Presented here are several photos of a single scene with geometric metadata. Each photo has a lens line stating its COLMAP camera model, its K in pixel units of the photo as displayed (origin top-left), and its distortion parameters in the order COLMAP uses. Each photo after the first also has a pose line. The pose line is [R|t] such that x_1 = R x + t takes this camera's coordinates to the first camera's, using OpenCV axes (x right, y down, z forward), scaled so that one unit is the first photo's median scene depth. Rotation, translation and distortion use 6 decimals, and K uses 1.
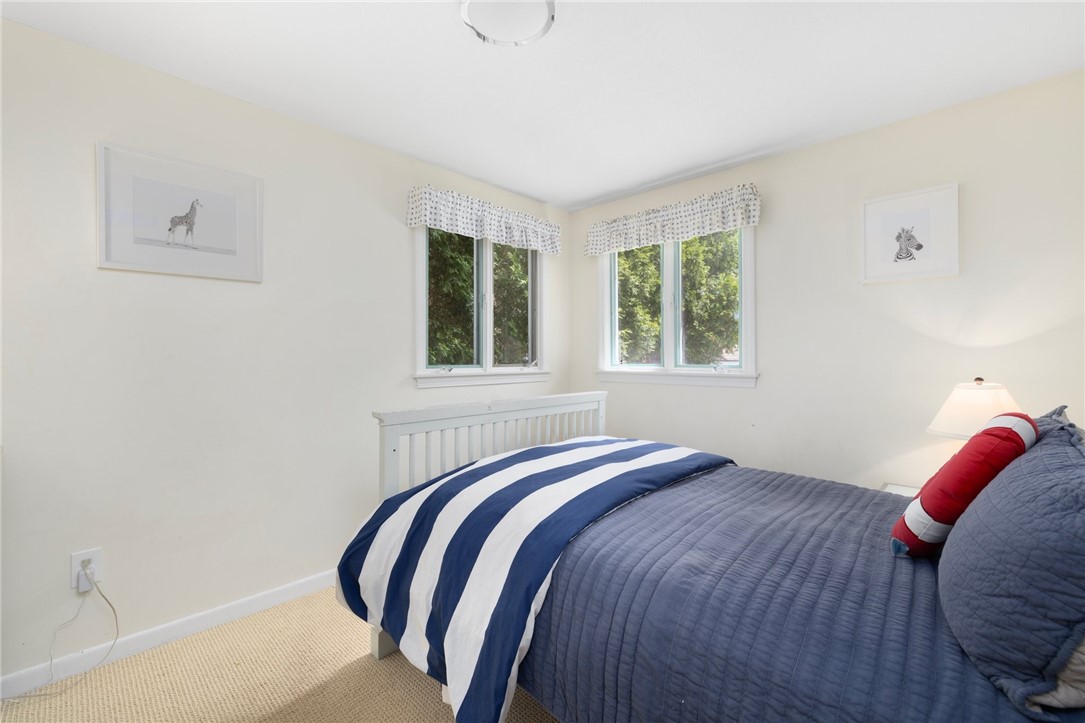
lens RADIAL K [[464.0, 0, 542.0], [0, 464.0, 357.5], [0, 0, 1]] dist [0.002875, 0.000705]
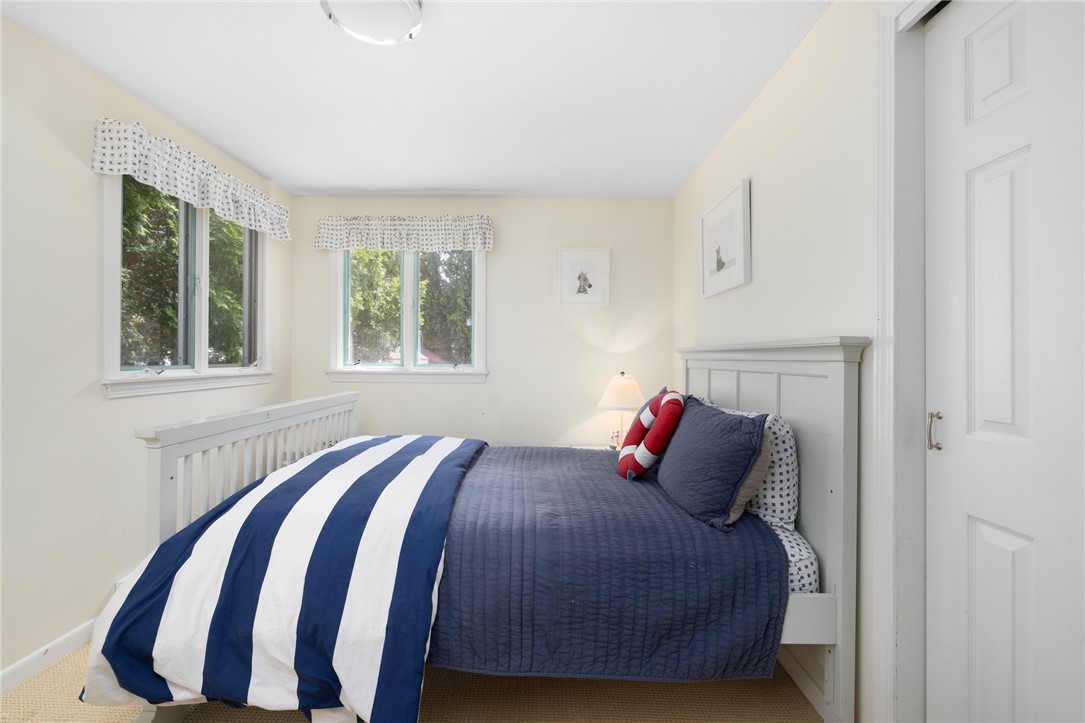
lens RADIAL K [[464.0, 0, 537.3], [0, 464.0, 360.7], [0, 0, 1]] dist [0.002875, 0.000705]
pose [[0.725776, 0.000929, 0.687930, -0.333011], [-0.009278, 0.999921, 0.008438, -0.005607], [-0.687868, -0.012507, 0.725728, 0.020159]]
